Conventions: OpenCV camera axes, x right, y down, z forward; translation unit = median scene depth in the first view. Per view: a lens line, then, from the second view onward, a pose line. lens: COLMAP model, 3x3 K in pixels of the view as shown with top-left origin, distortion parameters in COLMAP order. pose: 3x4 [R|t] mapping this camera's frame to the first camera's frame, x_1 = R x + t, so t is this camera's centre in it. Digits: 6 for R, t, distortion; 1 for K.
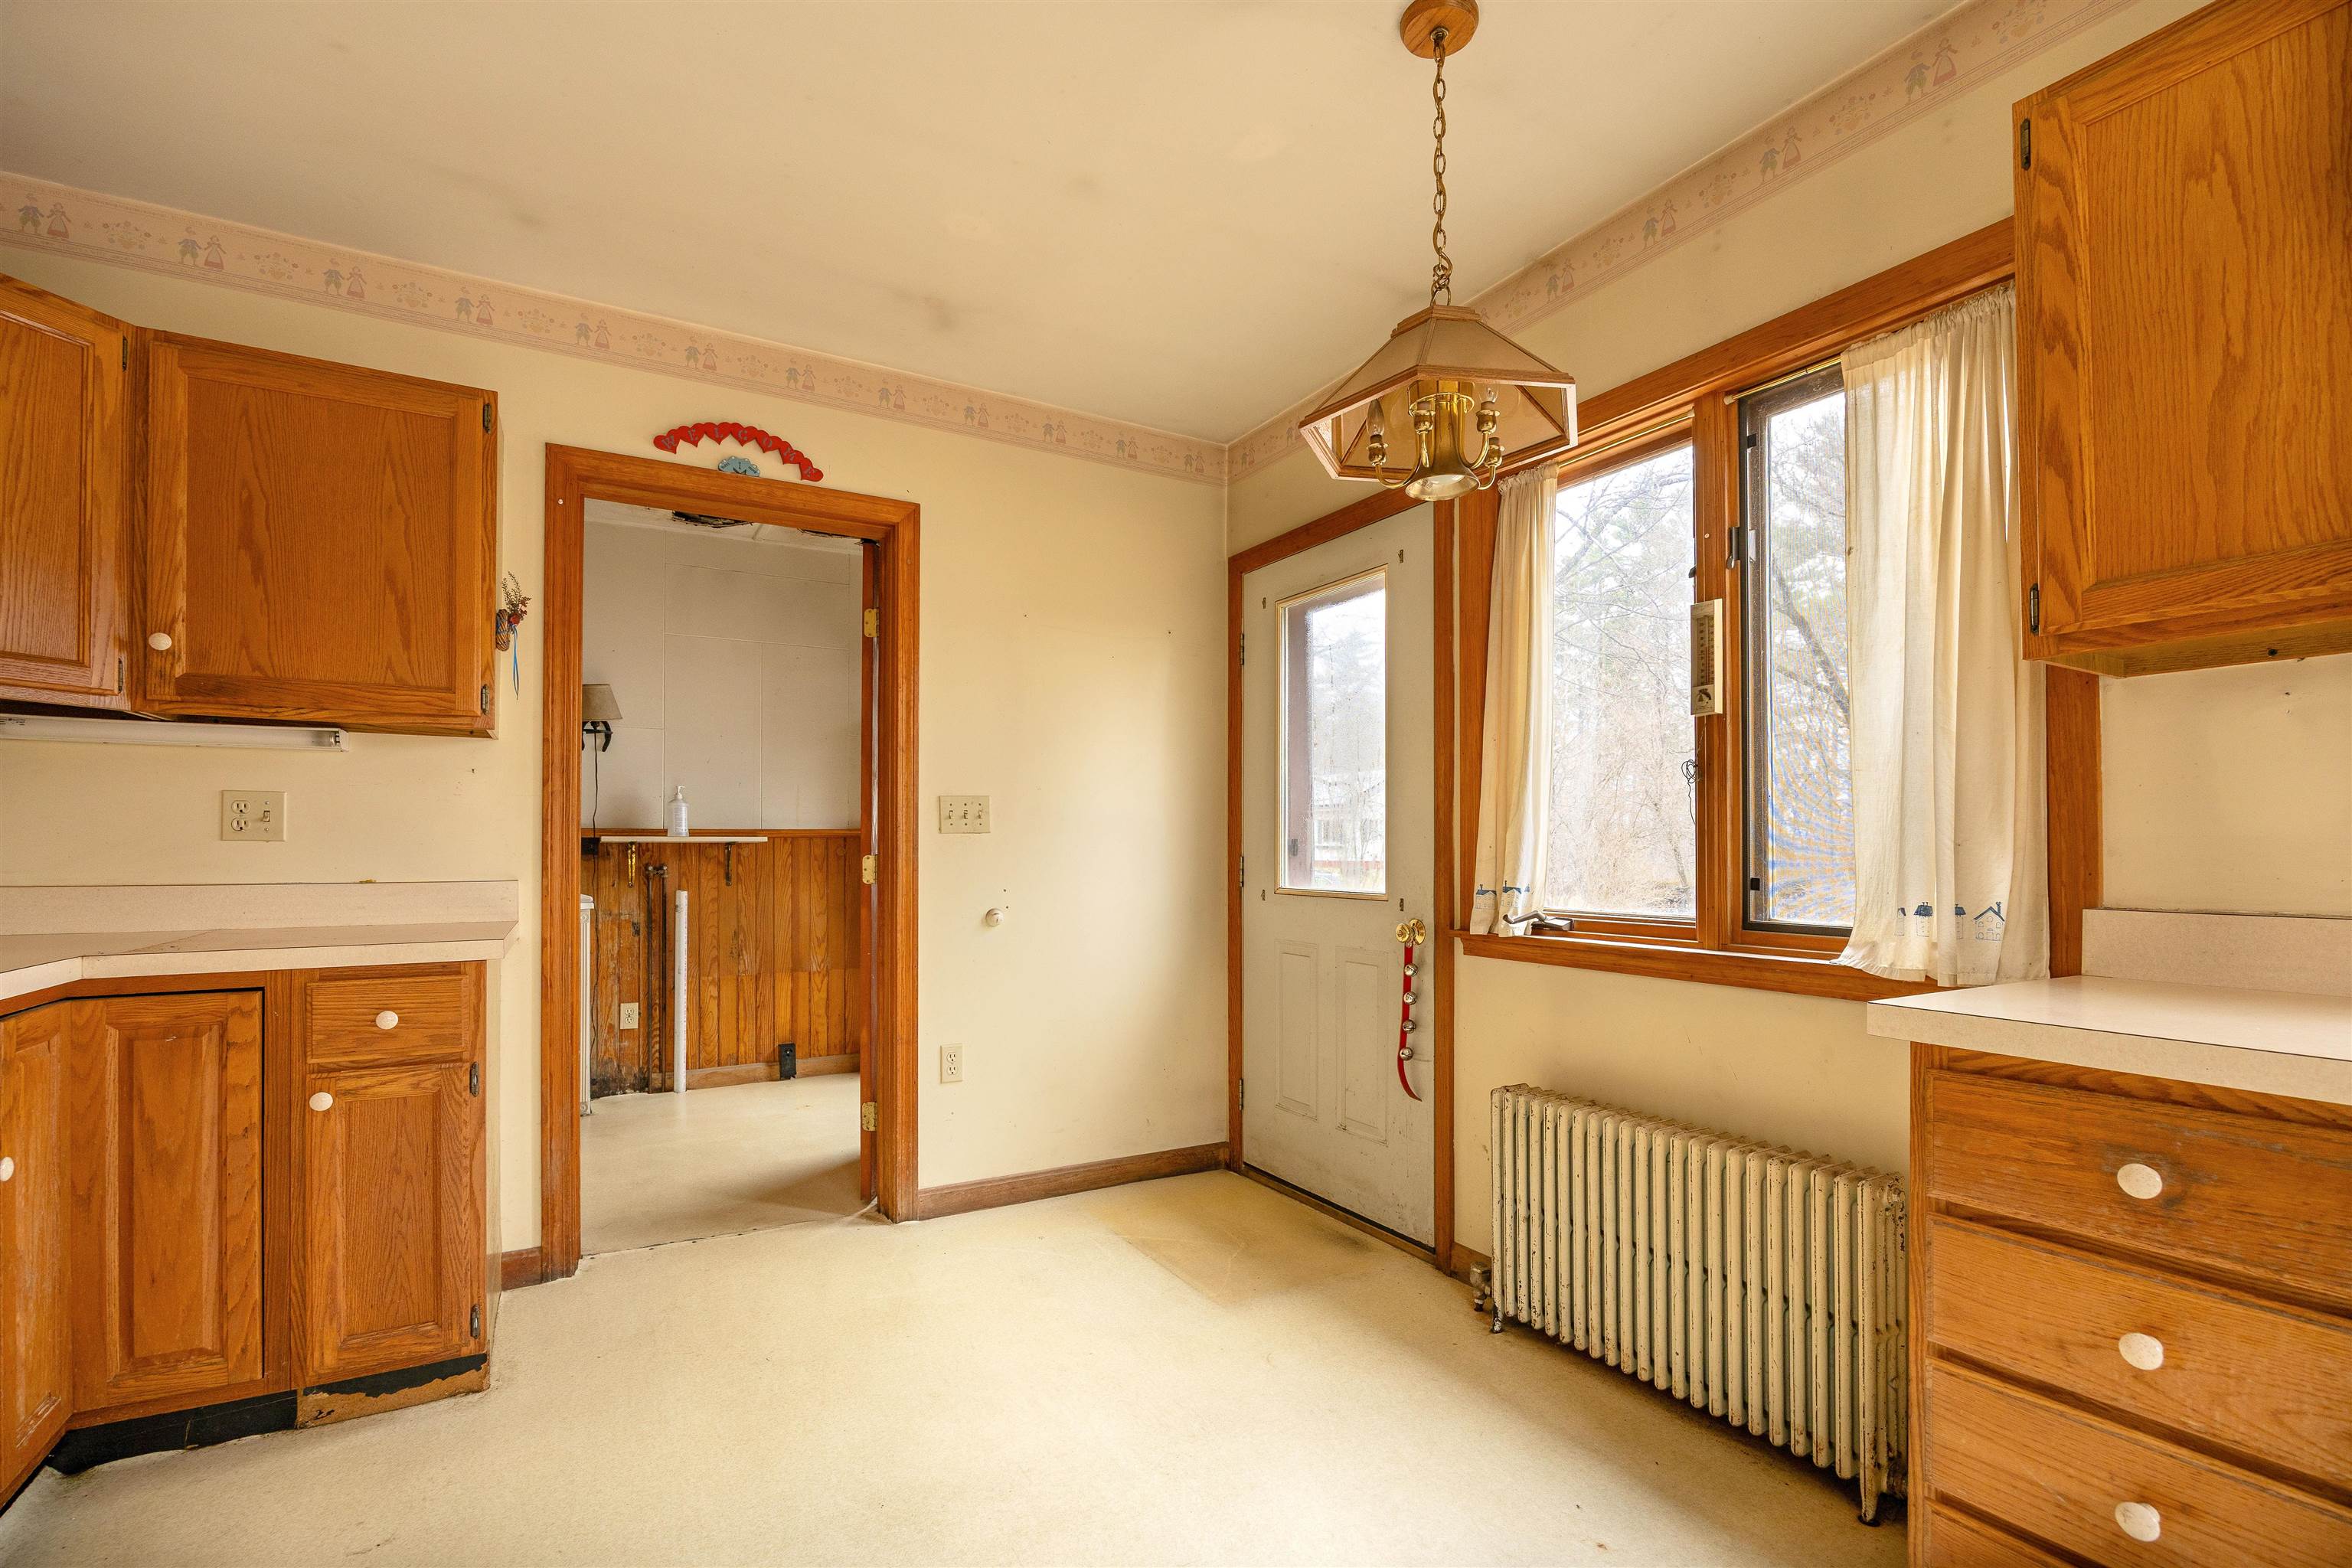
lens RADIAL K [[1066.9, 0, 1207.9], [0, 1066.9, 840.9], [0, 0, 1]] dist [-0.013582, 0.001769]
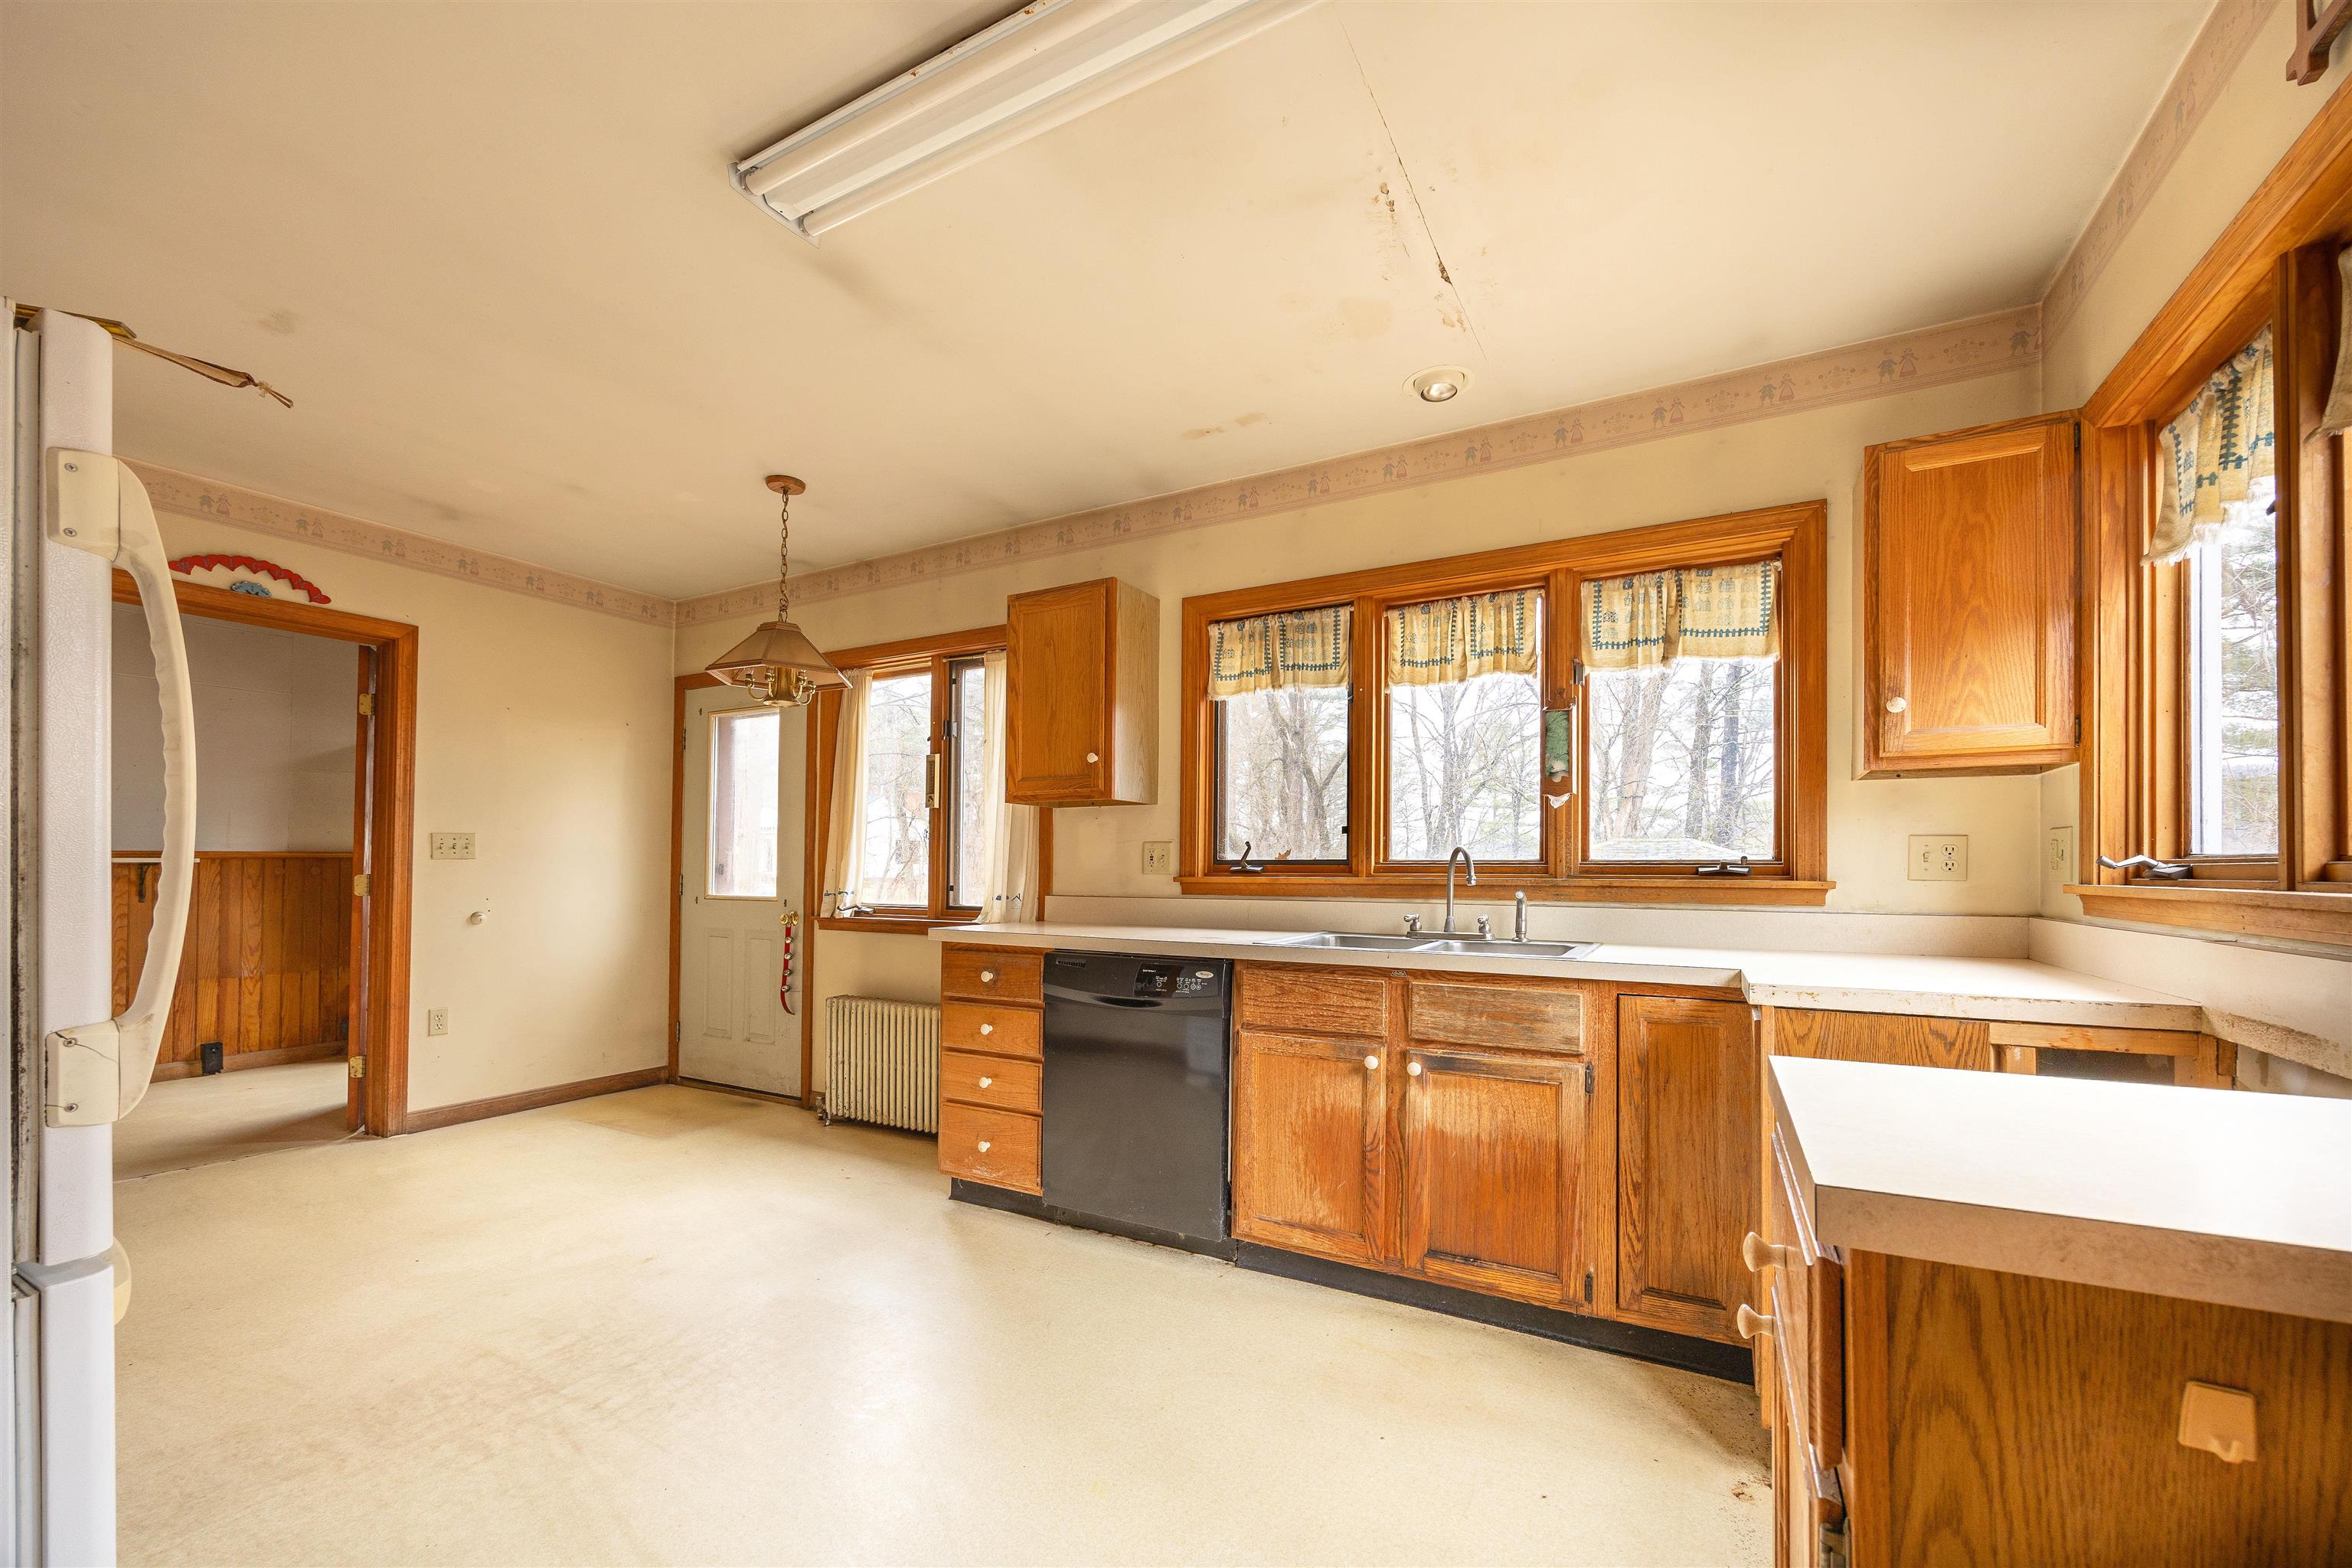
lens RADIAL K [[891.3, 0, 1206.0], [0, 891.3, 846.9], [0, 0, 1]] dist [0.005347, -0.000742]
pose [[0.855562, 0.015216, 0.517477, 0.015634], [-0.007101, 0.999819, -0.017660, -0.011374], [-0.517652, 0.011434, 0.855515, -0.626666]]
